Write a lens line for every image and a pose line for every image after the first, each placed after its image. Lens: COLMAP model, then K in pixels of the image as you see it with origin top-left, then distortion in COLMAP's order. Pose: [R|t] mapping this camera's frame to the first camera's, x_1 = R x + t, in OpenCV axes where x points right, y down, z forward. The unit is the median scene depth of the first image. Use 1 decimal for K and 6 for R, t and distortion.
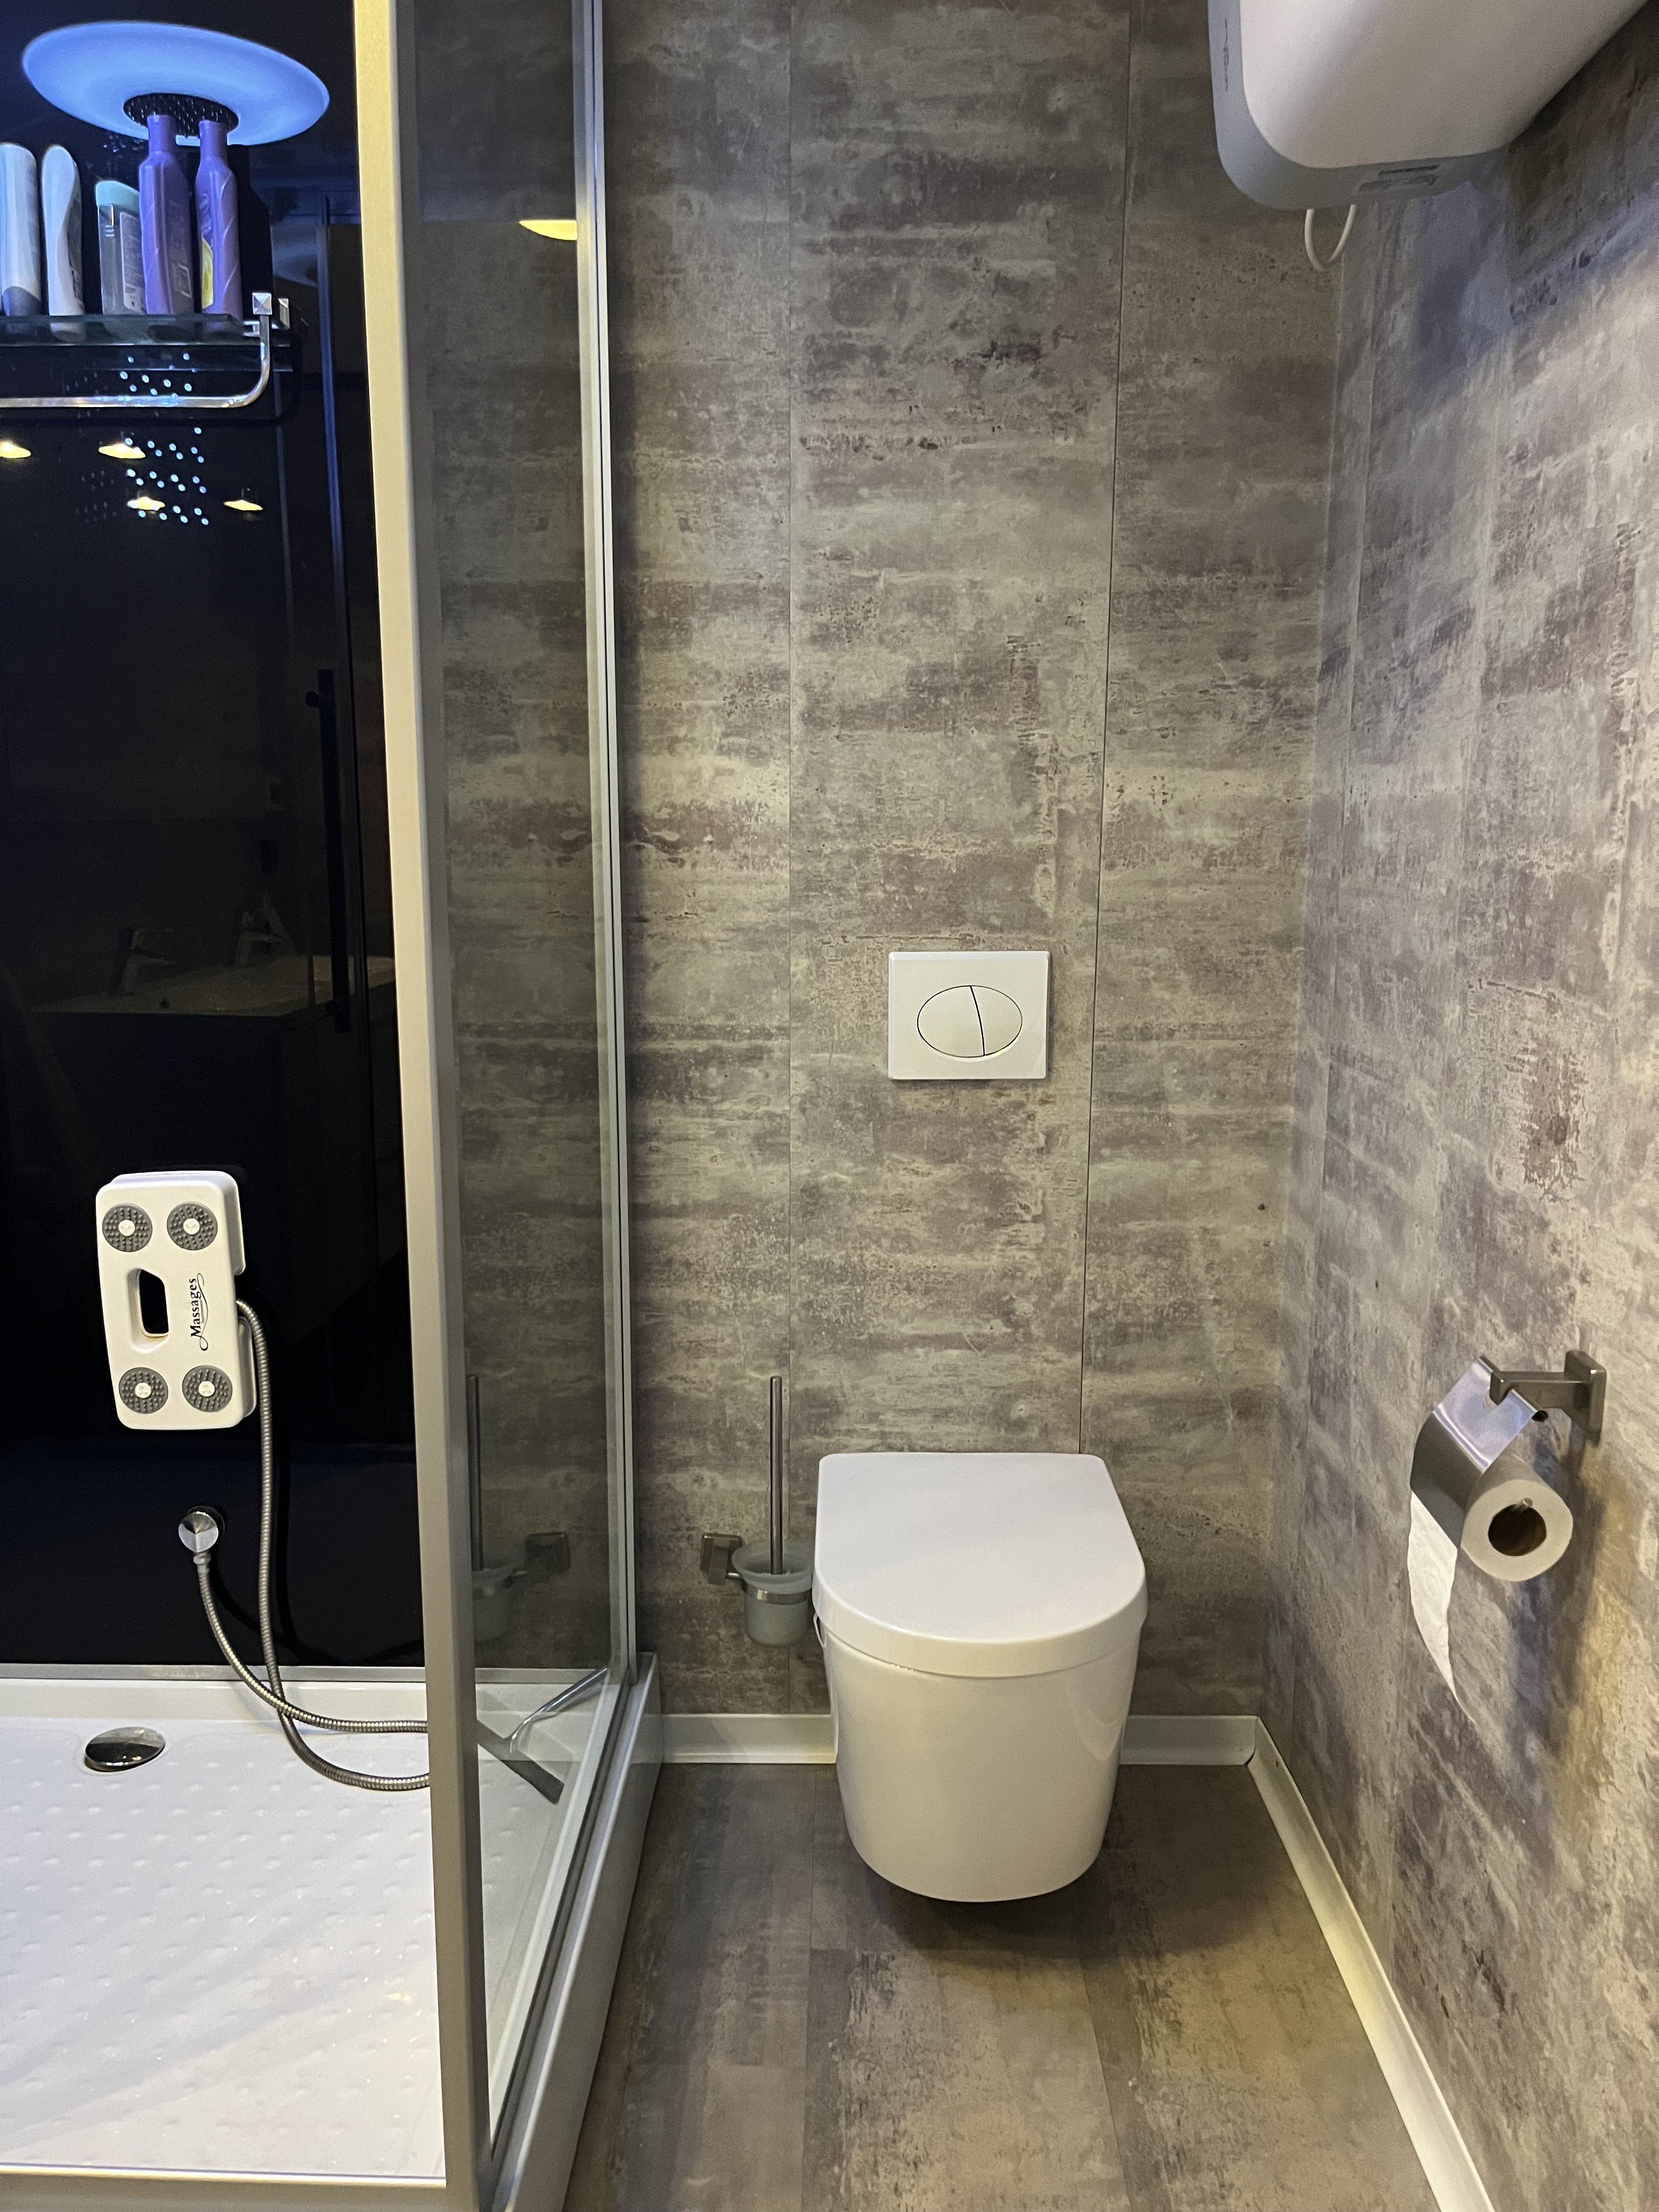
lens RADIAL K [[1662.8, 0, 844.3], [0, 1662.8, 1121.7], [0, 0, 1]] dist [0.073183, -0.114903]
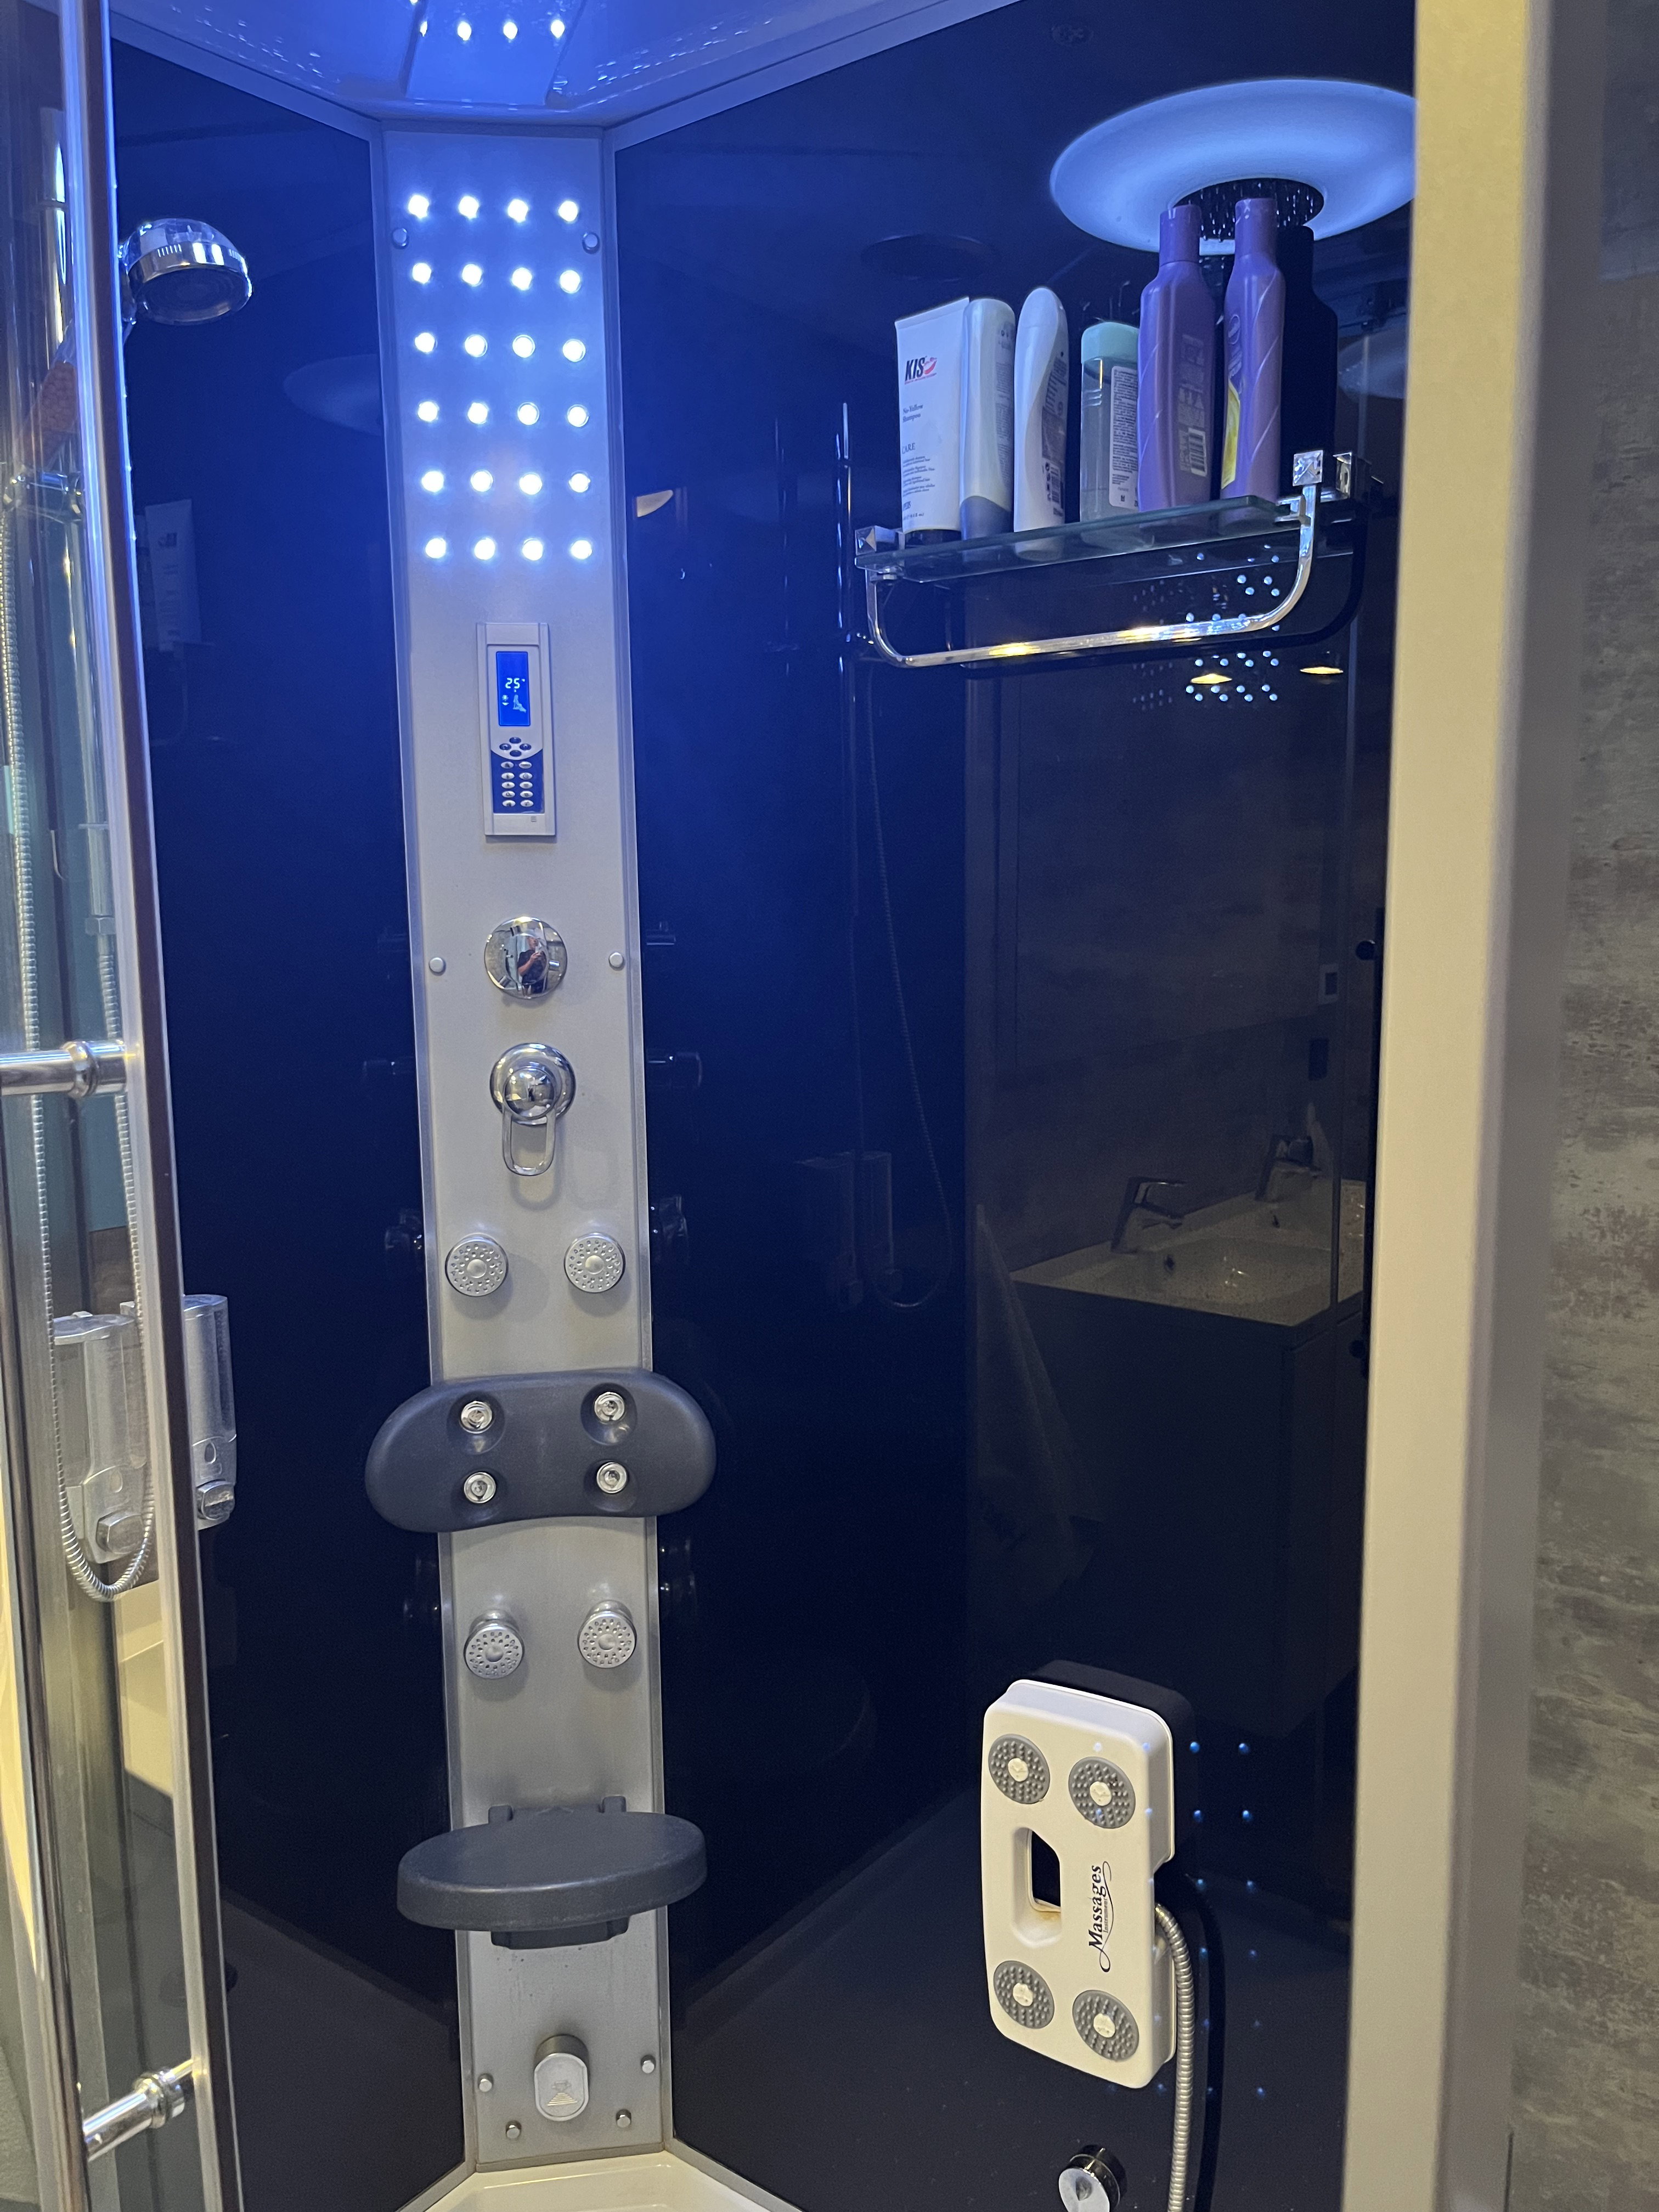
lens RADIAL K [[1662.8, 0, 844.3], [0, 1662.8, 1121.7], [0, 0, 1]] dist [0.073183, -0.114903]
pose [[0.814301, 0.066728, -0.576594, -0.095472], [-0.094614, 0.995343, -0.018431, -0.190517], [0.572680, 0.069562, 0.816823, 0.356875]]
